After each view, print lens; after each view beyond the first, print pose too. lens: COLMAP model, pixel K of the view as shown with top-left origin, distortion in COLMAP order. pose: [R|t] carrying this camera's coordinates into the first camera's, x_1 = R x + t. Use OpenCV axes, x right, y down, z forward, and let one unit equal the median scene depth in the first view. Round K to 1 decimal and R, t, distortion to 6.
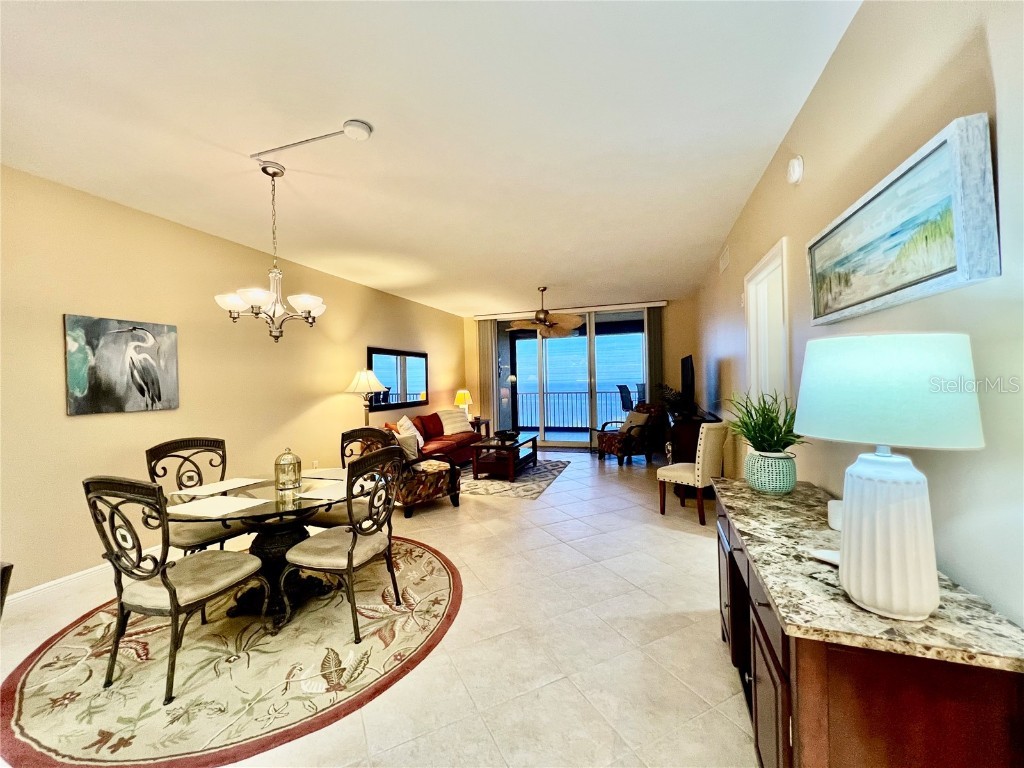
lens RADIAL K [[408.6, 0, 508.0], [0, 408.6, 383.3], [0, 0, 1]] dist [0.002090, 0.000226]
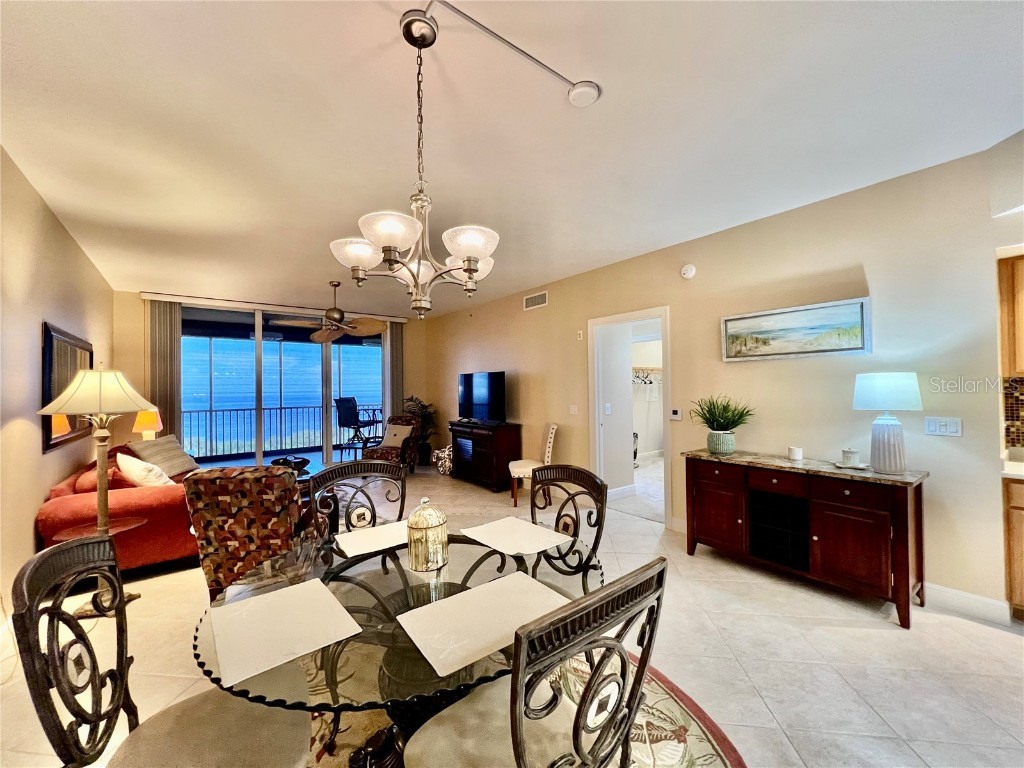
lens RADIAL K [[408.6, 0, 508.0], [0, 408.6, 383.3], [0, 0, 1]] dist [0.002090, 0.000226]
pose [[0.560479, 0.024894, 0.827794, -0.410062], [0.004996, 0.999428, -0.033438, 0.004716], [-0.828154, 0.022877, 0.560034, 0.236015]]
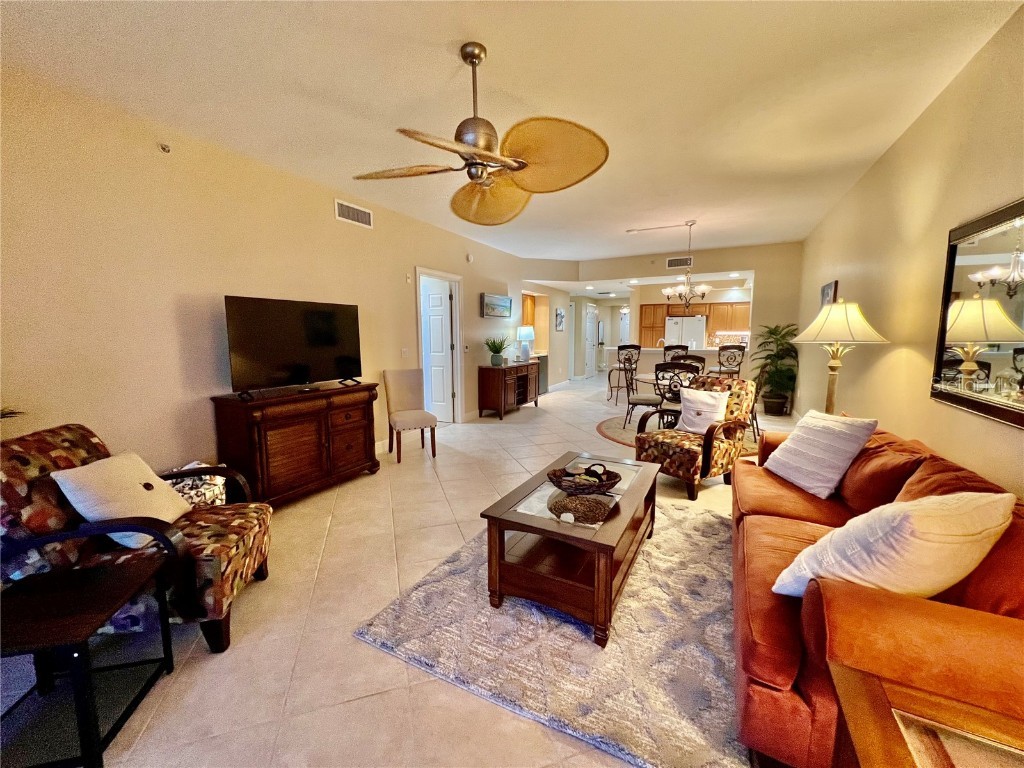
lens RADIAL K [[408.6, 0, 508.0], [0, 408.6, 383.3], [0, 0, 1]] dist [0.002090, 0.000226]
pose [[-0.986953, 0.015359, 0.160273, 0.071777], [0.034958, 0.992135, 0.120195, 0.000306], [-0.157166, 0.124230, -0.979727, 1.532991]]
